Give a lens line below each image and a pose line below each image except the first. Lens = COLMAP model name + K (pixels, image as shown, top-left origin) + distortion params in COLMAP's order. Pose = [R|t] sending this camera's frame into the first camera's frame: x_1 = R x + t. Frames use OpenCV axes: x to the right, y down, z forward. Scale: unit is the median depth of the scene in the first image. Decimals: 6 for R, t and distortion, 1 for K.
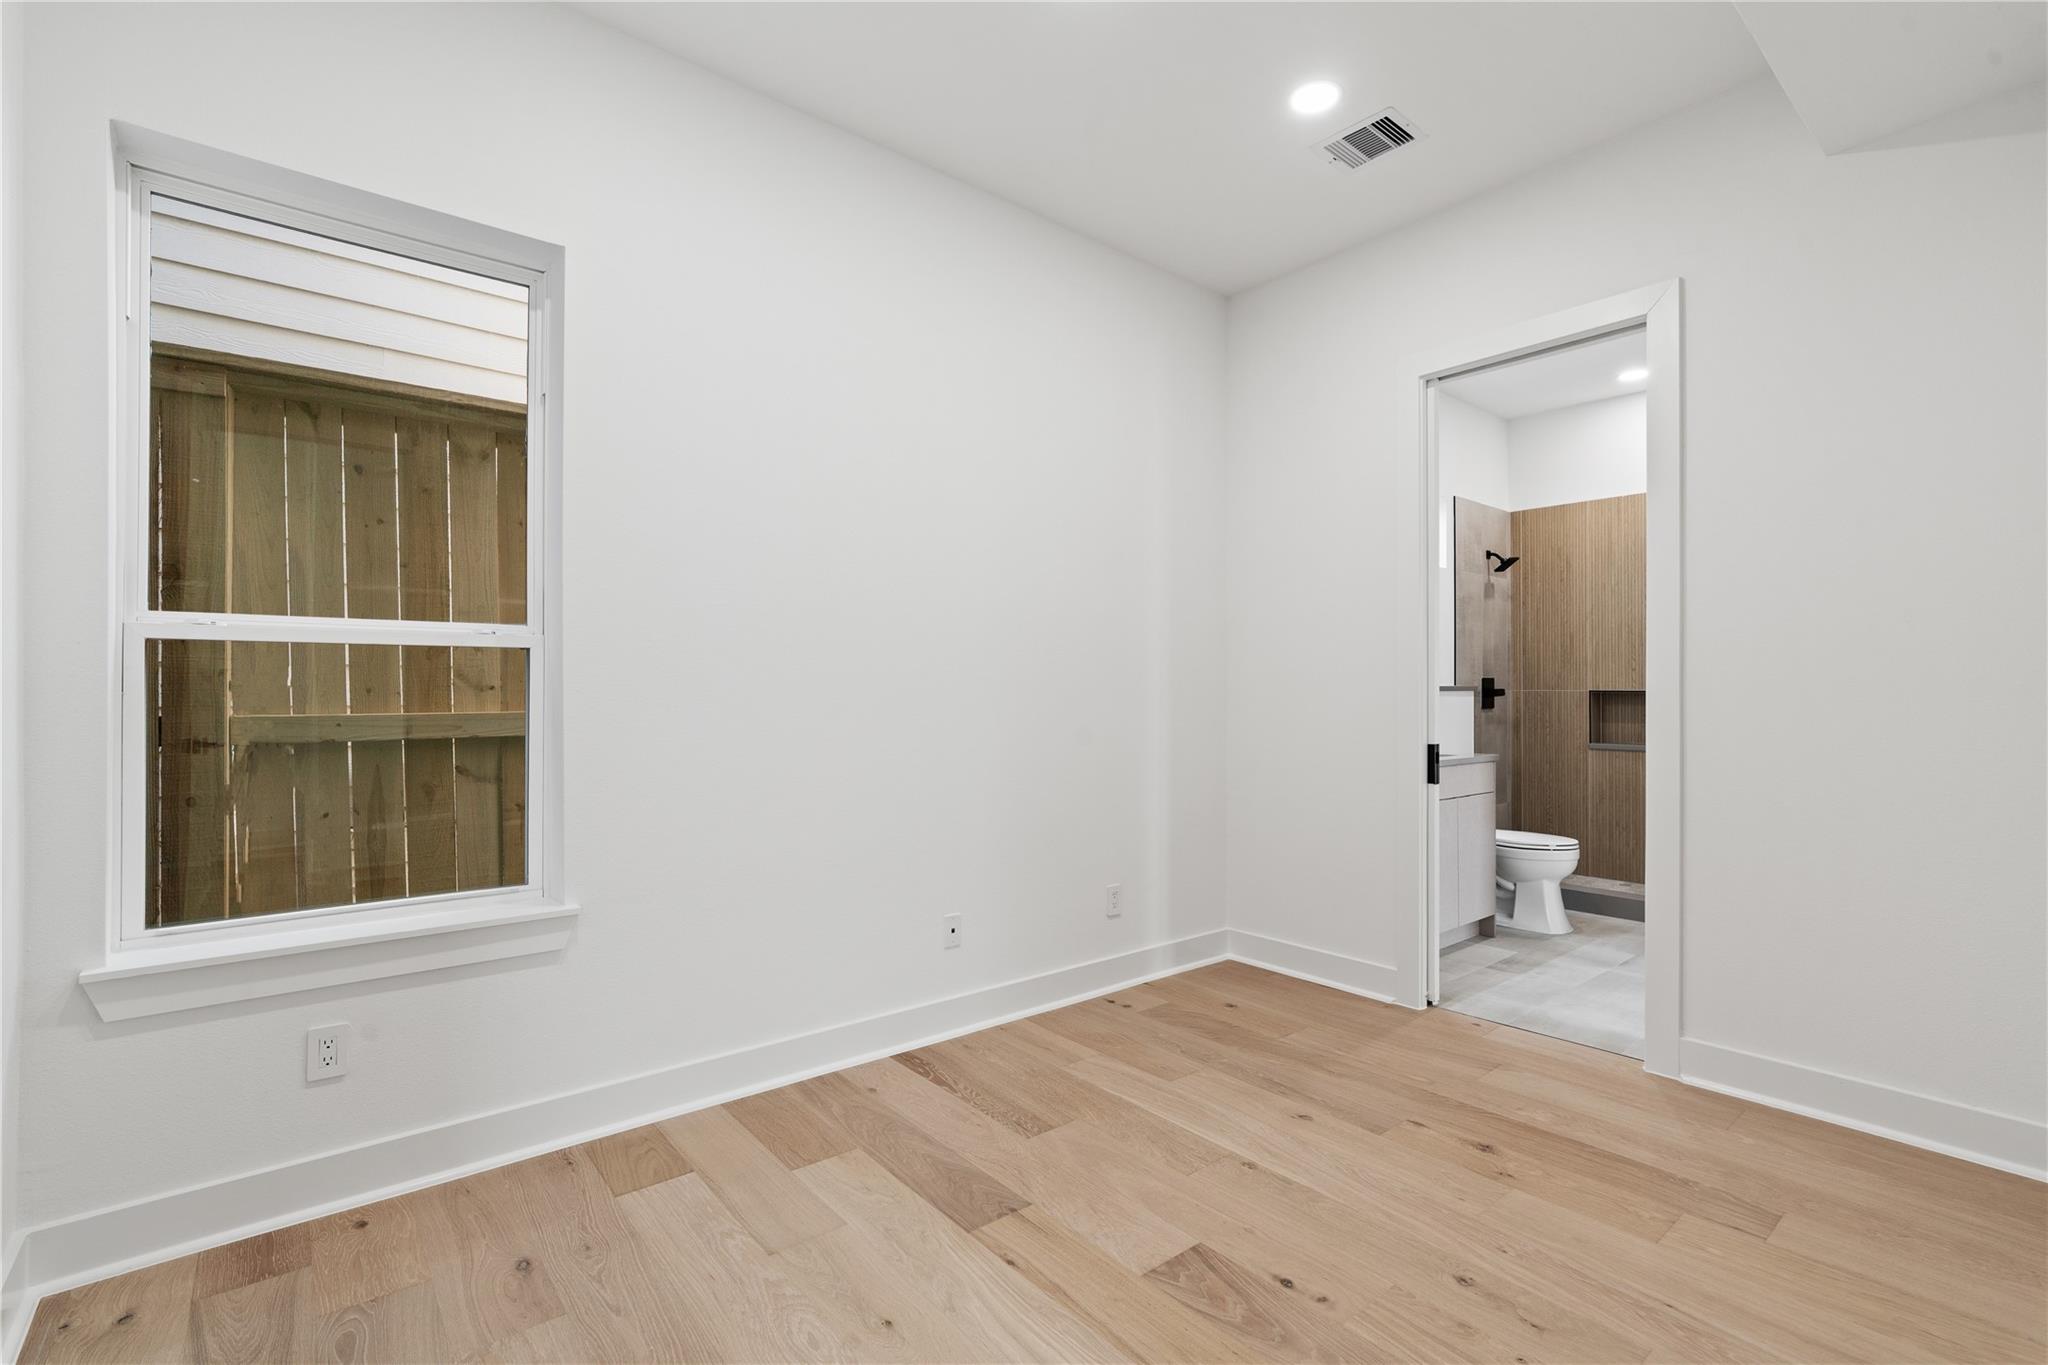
lens RADIAL K [[915.7, 0, 1022.4], [0, 915.7, 683.6], [0, 0, 1]] dist [-0.011021, -0.000067]
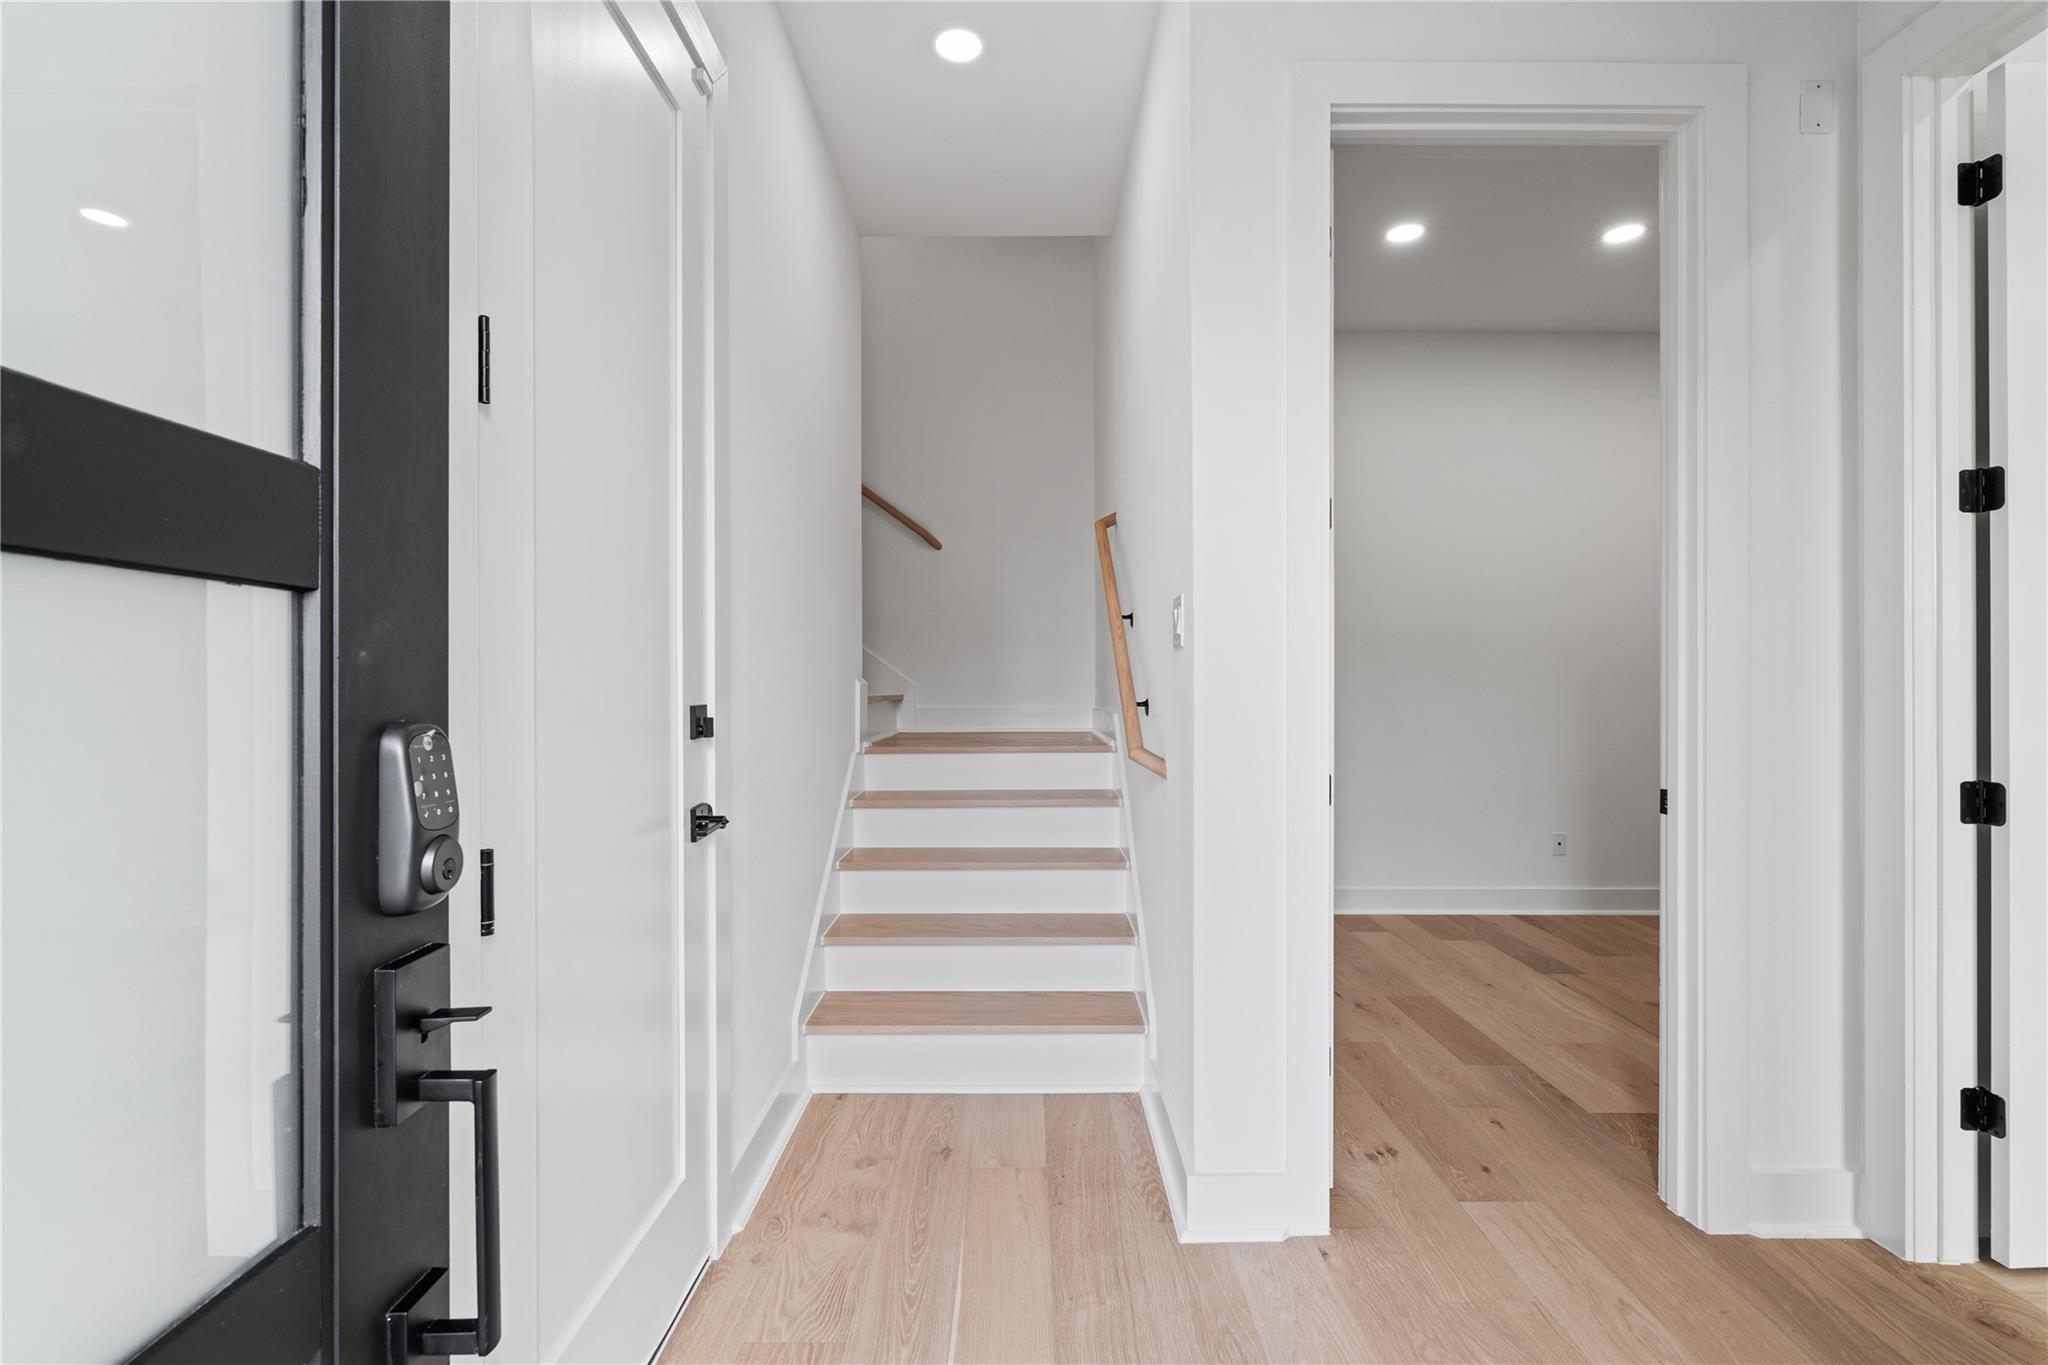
lens RADIAL K [[915.7, 0, 1022.4], [0, 915.7, 683.6], [0, 0, 1]] dist [-0.011021, -0.000067]
pose [[0.768209, -0.001922, -0.640196, 0.115694], [0.005954, 0.999974, 0.004143, -0.002985], [0.640171, -0.006994, 0.768200, -0.402812]]
